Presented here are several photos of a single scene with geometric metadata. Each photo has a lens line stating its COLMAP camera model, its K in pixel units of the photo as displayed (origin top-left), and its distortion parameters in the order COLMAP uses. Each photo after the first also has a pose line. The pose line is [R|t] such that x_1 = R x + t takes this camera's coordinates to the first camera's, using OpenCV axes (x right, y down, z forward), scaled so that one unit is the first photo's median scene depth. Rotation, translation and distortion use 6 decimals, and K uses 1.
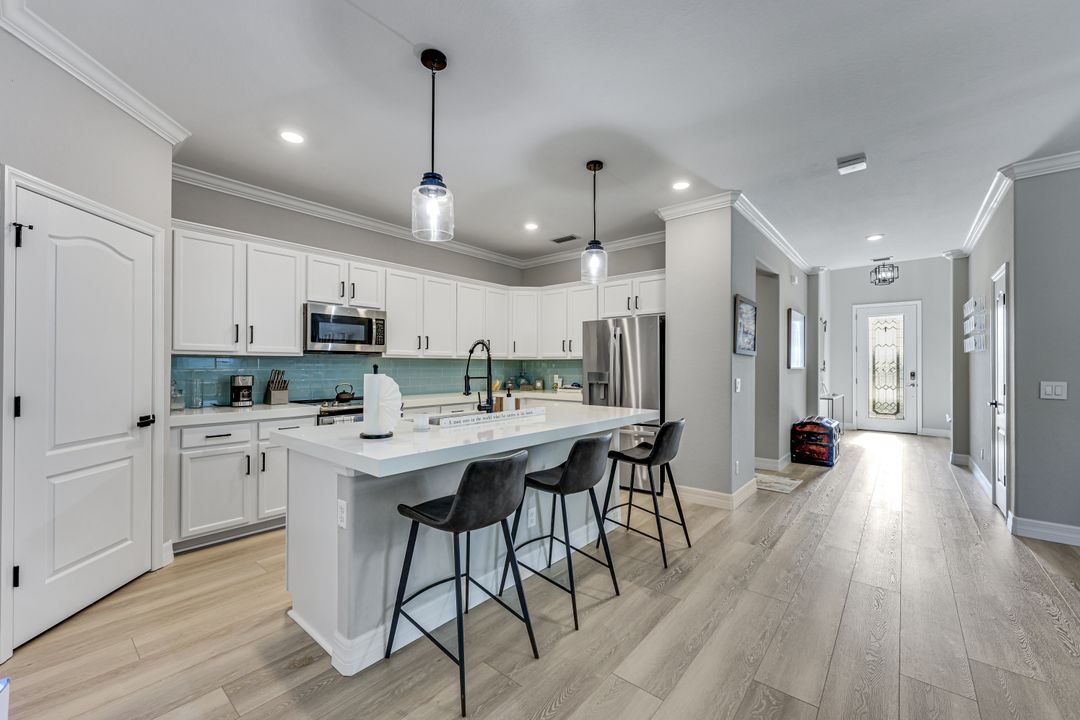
lens RADIAL K [[436.5, 0, 541.0], [0, 436.5, 364.0], [0, 0, 1]] dist [-0.003545, 0.001102]
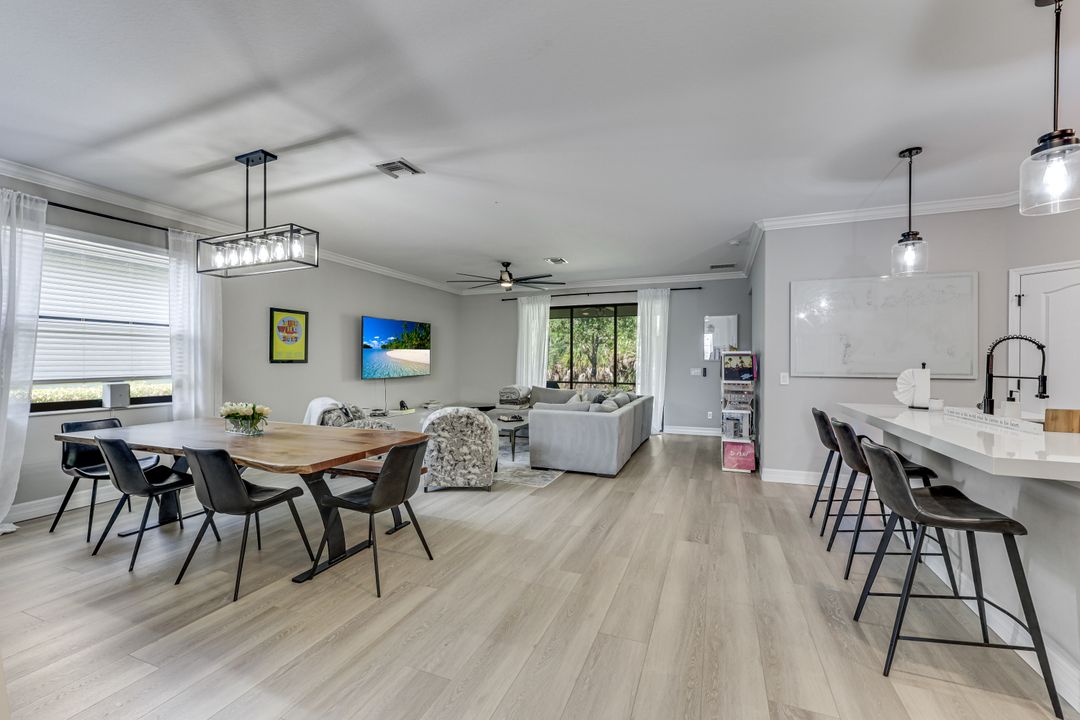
lens RADIAL K [[437.8, 0, 535.1], [0, 437.8, 365.9], [0, 0, 1]] dist [0.002394, -0.000716]
pose [[-0.956619, -0.004169, -0.291312, 0.702004], [-0.005998, 0.999968, 0.005385, 0.005724], [0.291280, 0.006899, -0.956613, 1.040868]]
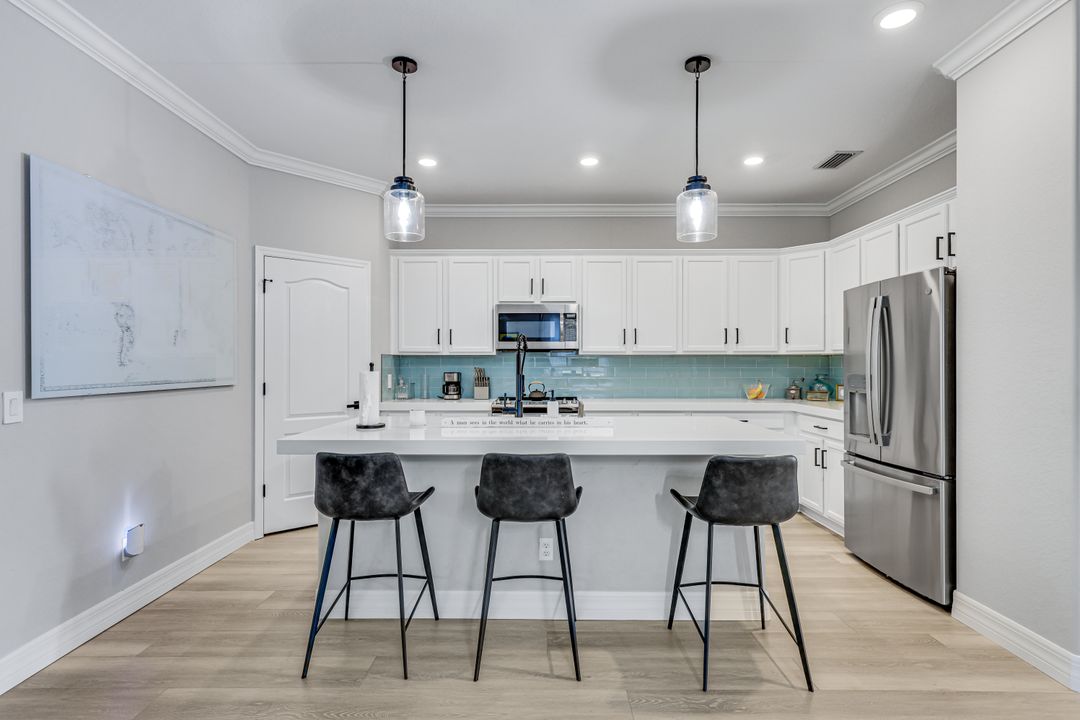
lens RADIAL K [[546.8, 0, 539.5], [0, 546.8, 362.2], [0, 0, 1]] dist [0.005426, 0.000881]
pose [[0.638865, -0.003438, -0.769311, 0.484701], [0.004922, 0.999988, -0.000382, 0.000740], [0.769303, -0.003542, 0.638874, 0.214073]]
